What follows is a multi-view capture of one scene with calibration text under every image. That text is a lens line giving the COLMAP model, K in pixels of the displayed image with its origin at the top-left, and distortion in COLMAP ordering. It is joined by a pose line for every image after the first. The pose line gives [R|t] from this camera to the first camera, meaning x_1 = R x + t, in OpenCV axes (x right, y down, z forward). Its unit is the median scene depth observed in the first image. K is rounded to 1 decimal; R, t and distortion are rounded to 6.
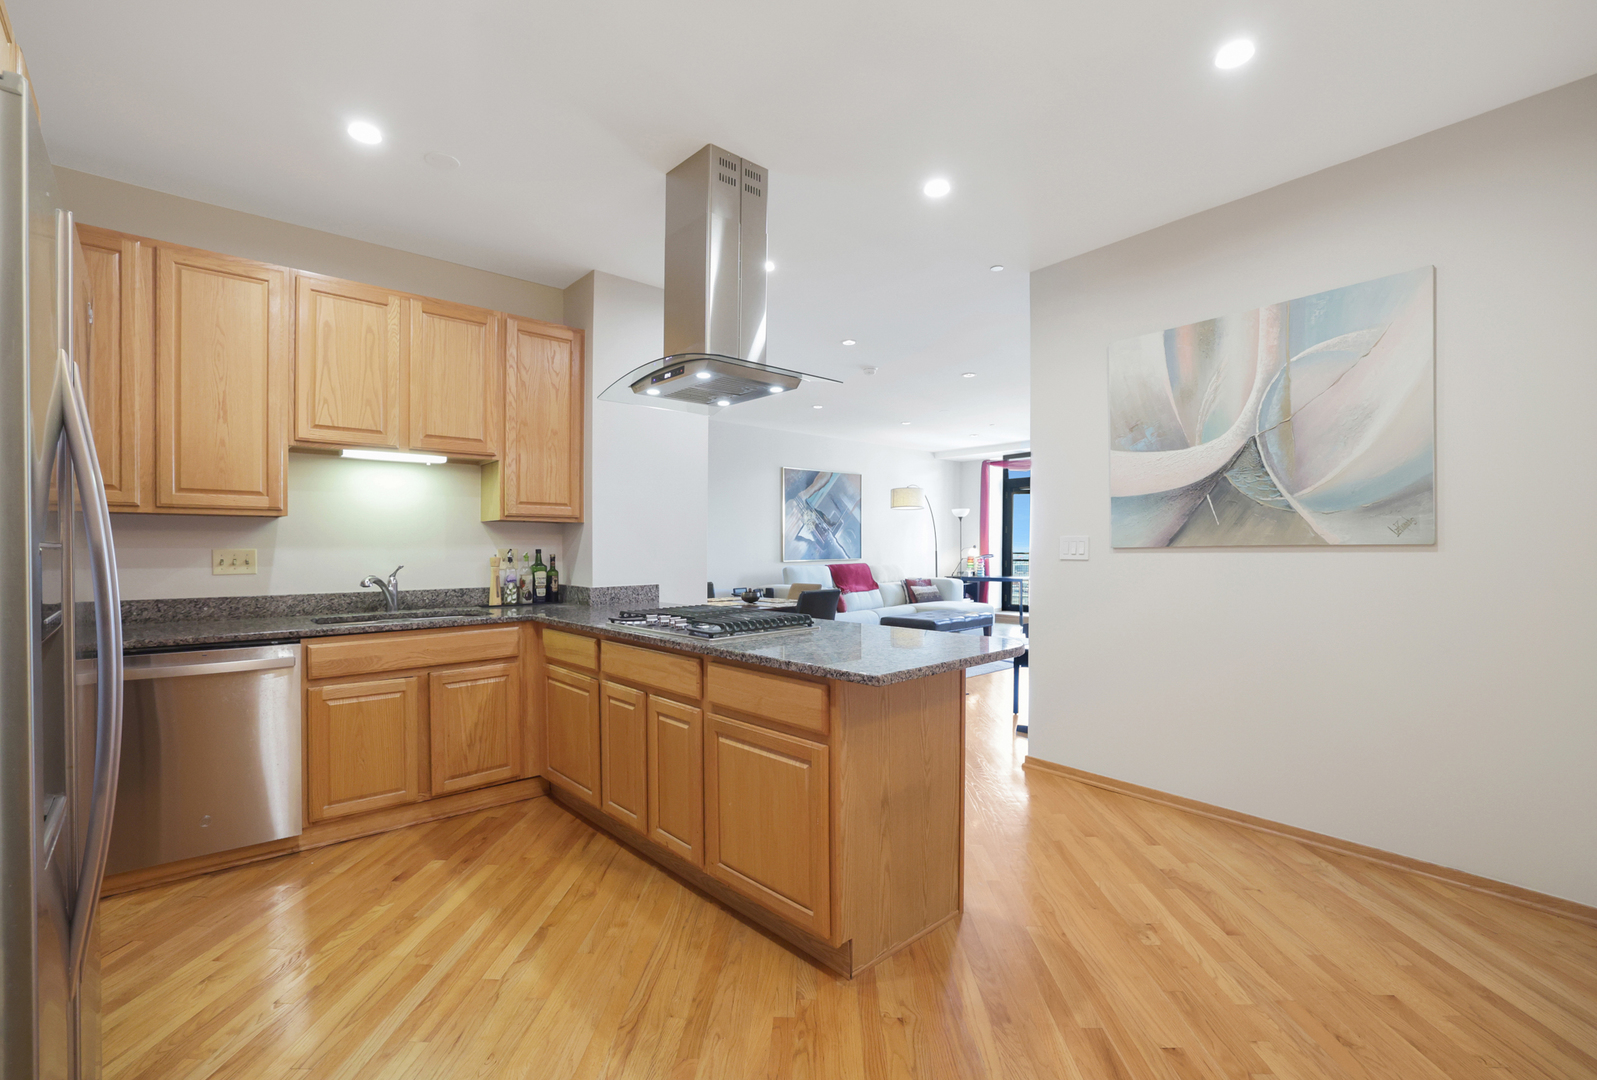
lens RADIAL K [[731.0, 0, 788.4], [0, 731.0, 553.9], [0, 0, 1]] dist [-0.015506, 0.002596]
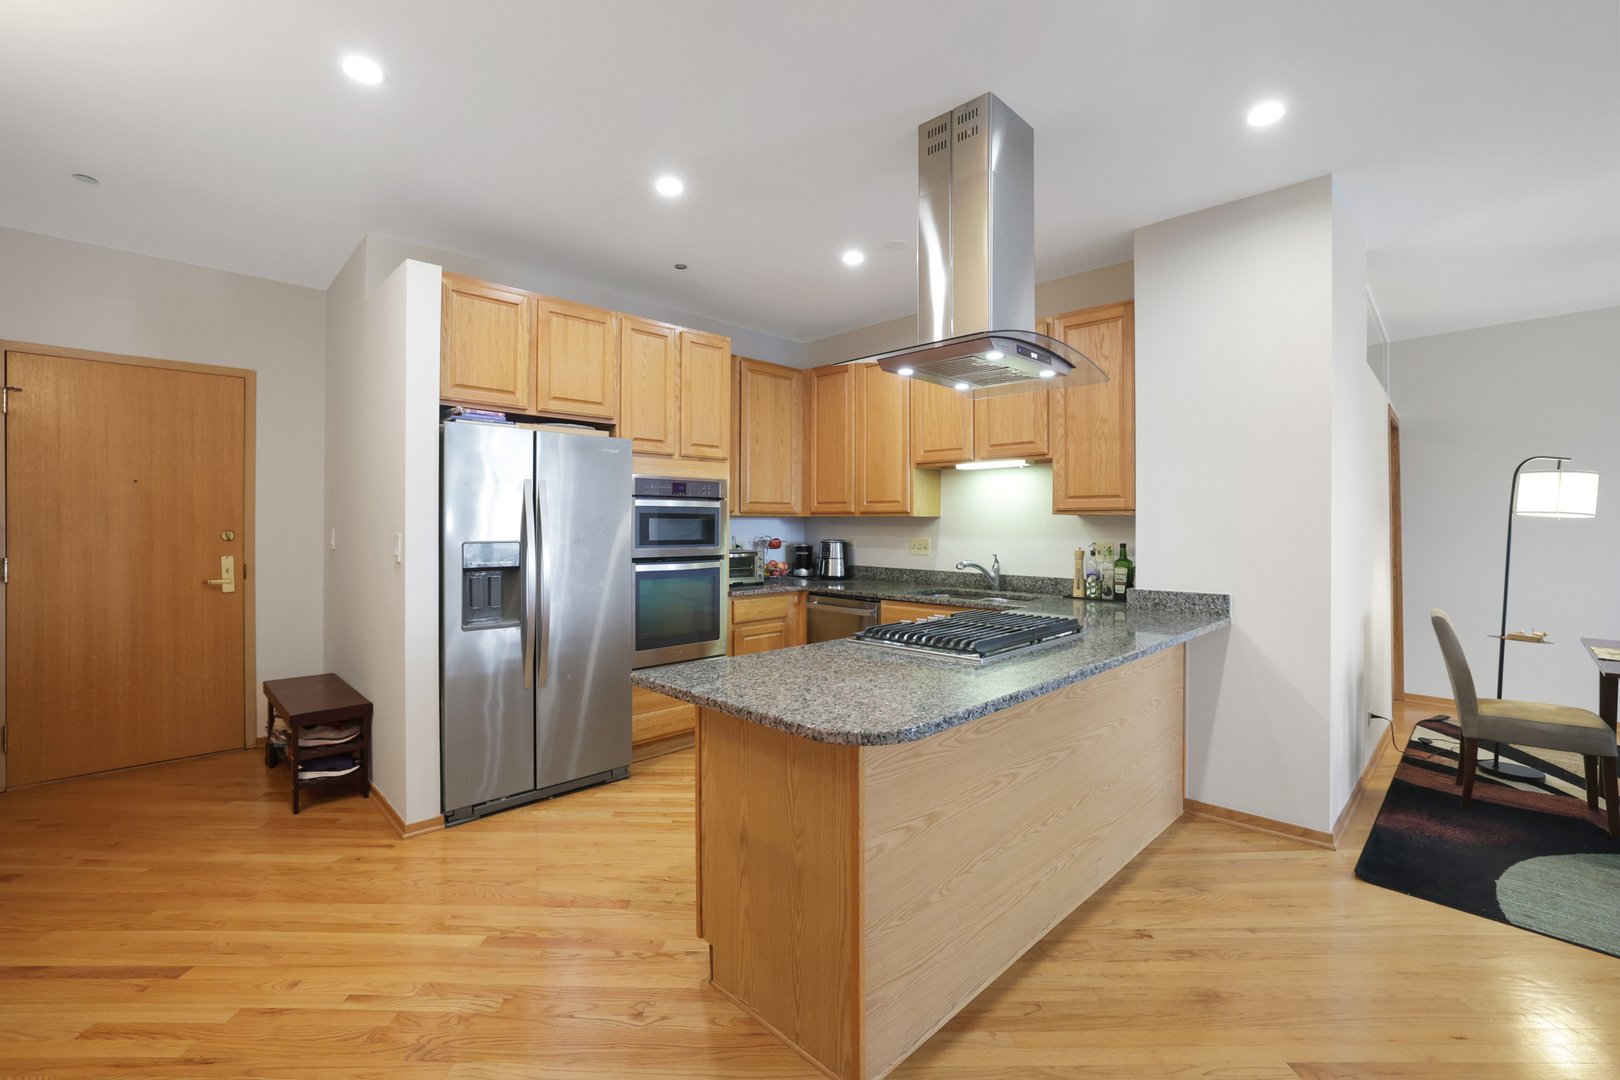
lens RADIAL K [[709.8, 0, 820.2], [0, 709.8, 522.7], [0, 0, 1]] dist [-0.037450, 0.010548]
pose [[0.038007, 0.003291, -0.999272, 0.590781], [-0.011799, 0.999926, 0.002844, -0.033239], [0.999208, 0.011682, 0.038043, 0.616286]]
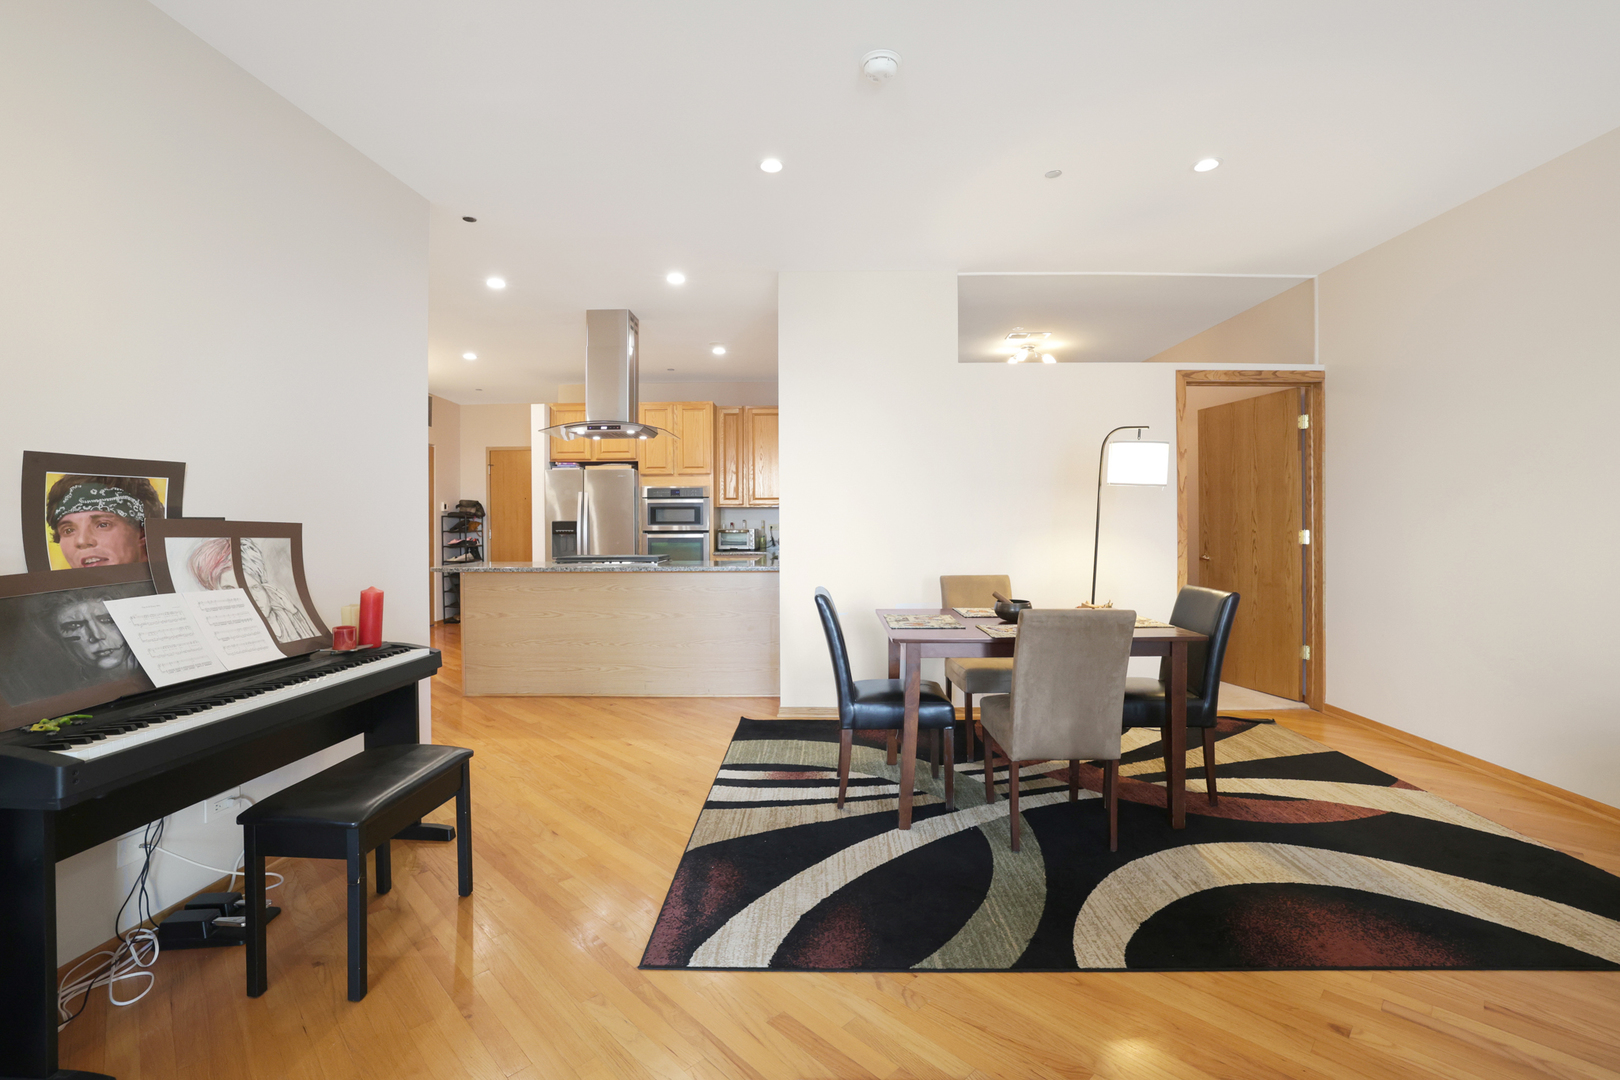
lens RADIAL K [[709.8, 0, 801.7], [0, 709.8, 537.7], [0, 0, 1]] dist [-0.037450, 0.010548]
pose [[-0.694942, 0.022708, -0.718707, 0.649749], [0.002120, 0.999562, 0.029532, -0.014961], [0.719063, 0.018999, -0.694685, 1.913932]]
